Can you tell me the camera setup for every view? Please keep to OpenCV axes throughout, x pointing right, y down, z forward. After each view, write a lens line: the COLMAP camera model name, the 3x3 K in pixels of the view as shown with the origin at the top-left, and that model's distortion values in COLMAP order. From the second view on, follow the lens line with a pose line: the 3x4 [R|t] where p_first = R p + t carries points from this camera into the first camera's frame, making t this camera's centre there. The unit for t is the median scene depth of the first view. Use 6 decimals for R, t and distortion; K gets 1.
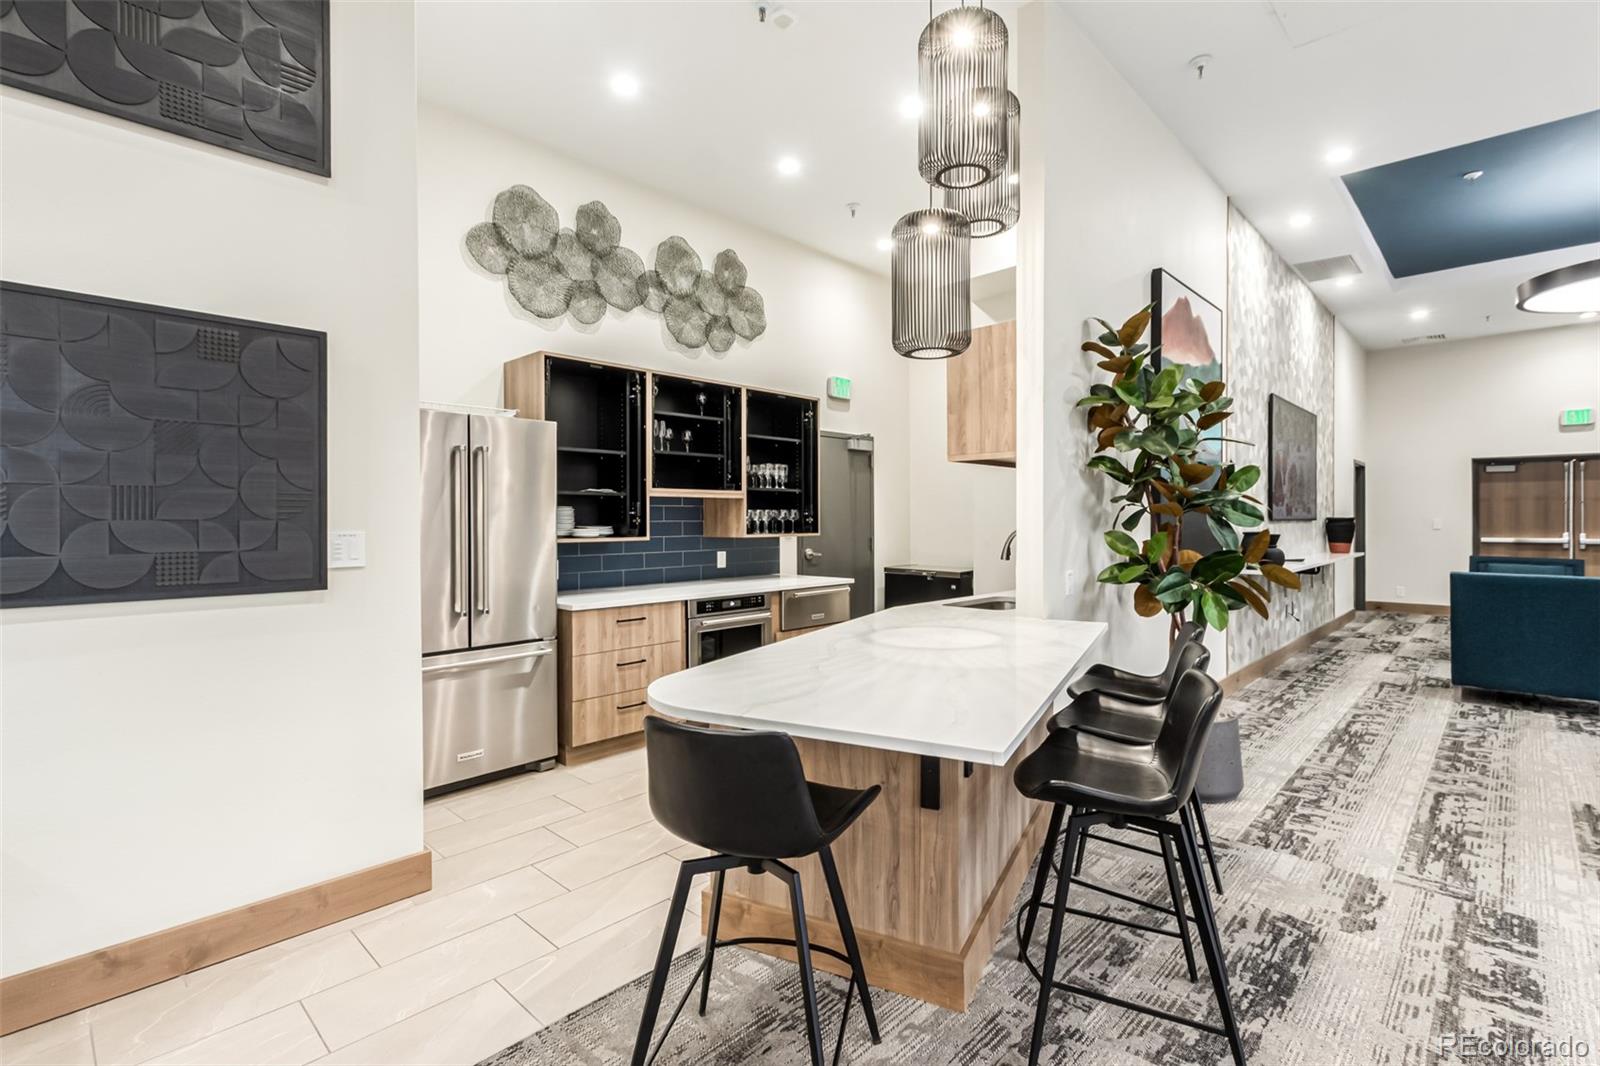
lens RADIAL K [[748.0, 0, 801.3], [0, 748.0, 526.9], [0, 0, 1]] dist [0.001574, 0.000150]
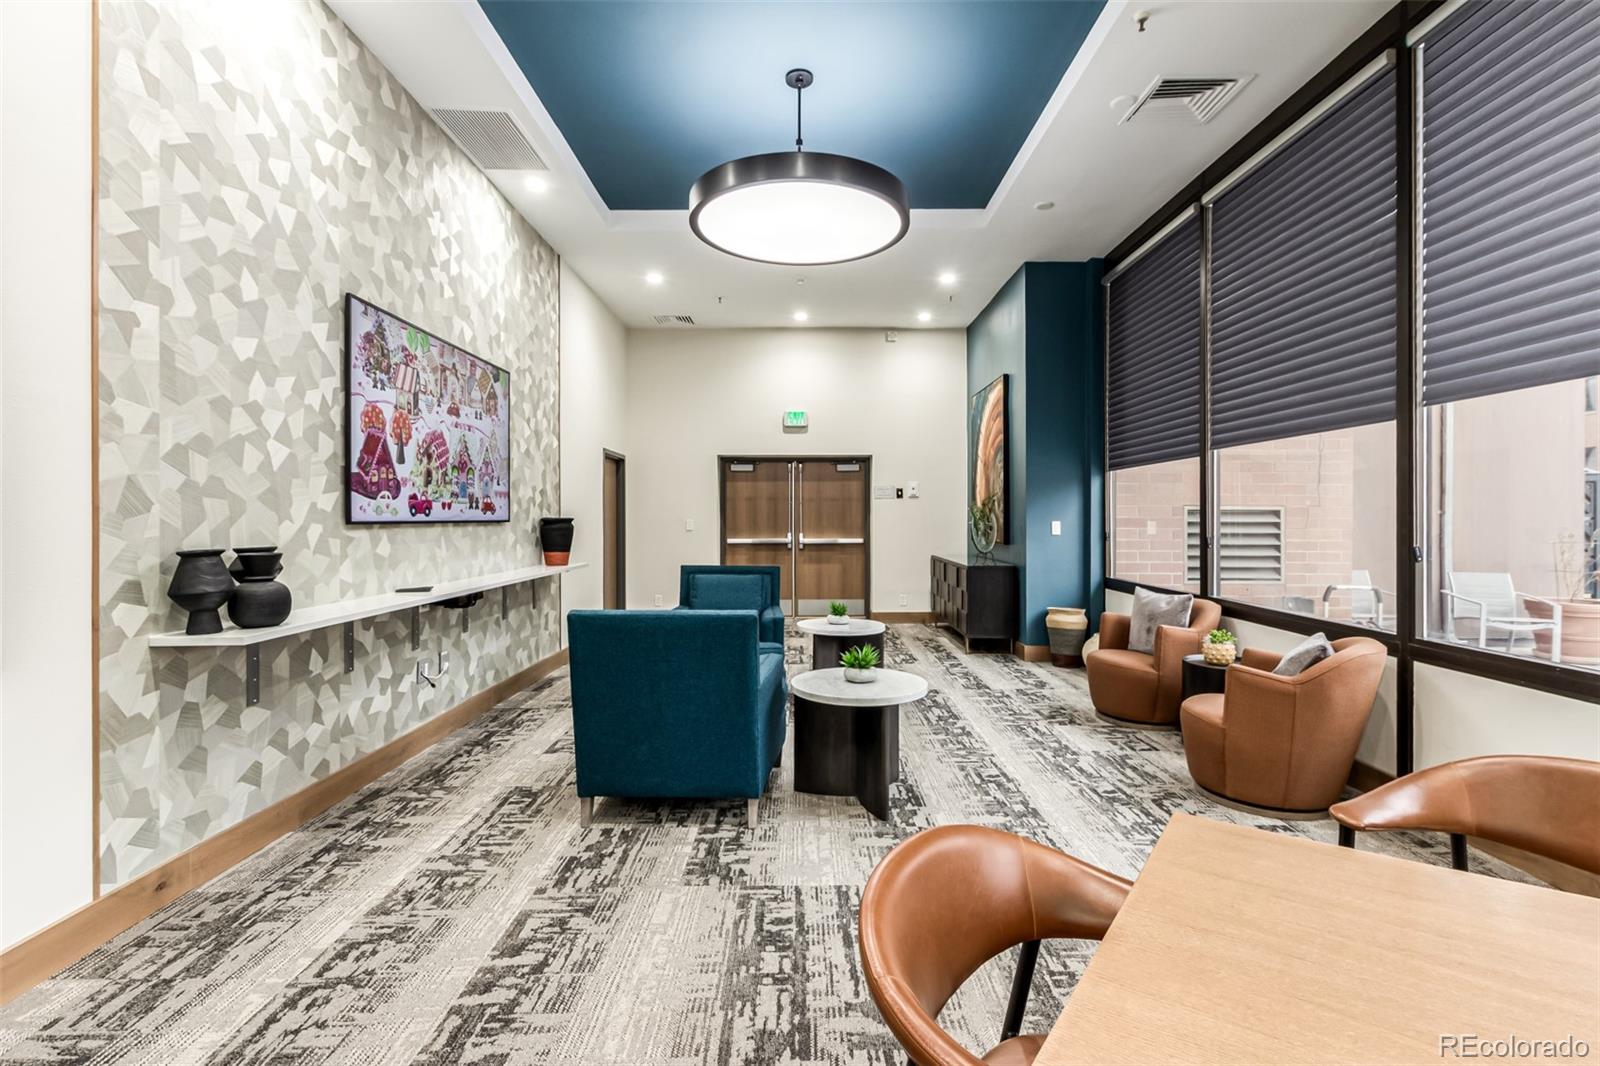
lens RADIAL K [[748.0, 0, 801.9], [0, 748.0, 526.0], [0, 0, 1]] dist [0.001574, 0.000150]
pose [[0.725118, -0.008868, 0.688567, 0.336593], [0.012015, 0.999928, 0.000224, -0.001464], [-0.688519, 0.008111, 0.725173, 0.255301]]
